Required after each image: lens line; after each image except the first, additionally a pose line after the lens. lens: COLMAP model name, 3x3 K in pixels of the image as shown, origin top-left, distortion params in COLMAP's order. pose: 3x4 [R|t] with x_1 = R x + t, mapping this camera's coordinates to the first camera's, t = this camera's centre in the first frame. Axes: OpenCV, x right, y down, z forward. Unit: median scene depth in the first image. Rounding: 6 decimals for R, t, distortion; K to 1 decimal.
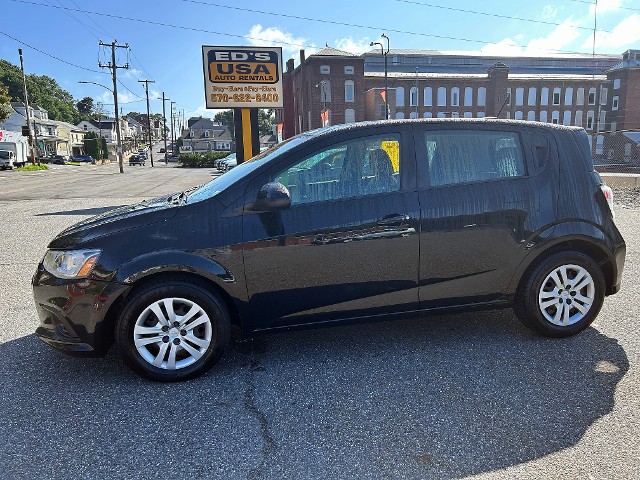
lens RADIAL K [[499.8, 0, 319.6], [0, 499.8, 235.7], [0, 0, 1]] dist [0.033544, -0.006143]
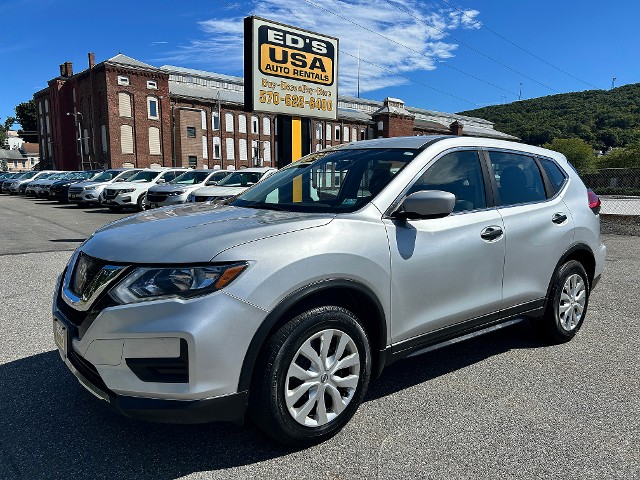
lens RADIAL K [[487.1, 0, 317.9], [0, 487.1, 239.1], [0, 0, 1]] dist [0.076351, -0.069506]
pose [[0.870650, -0.032734, 0.490813, -0.116554], [0.052529, 0.998265, -0.026604, -0.014923], [-0.489091, 0.048945, 0.870859, 0.097056]]
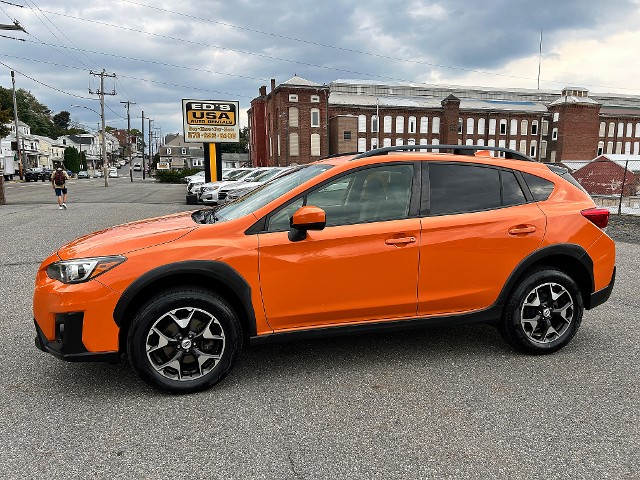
lens RADIAL K [[509.7, 0, 319.6], [0, 509.7, 241.7], [0, 0, 1]] dist [0.049222, -0.002616]
pose [[0.998927, 0.017829, 0.042739, 0.024927], [-0.016658, 0.999480, -0.027607, 0.015469], [-0.043209, 0.026866, 0.998705, -0.113986]]
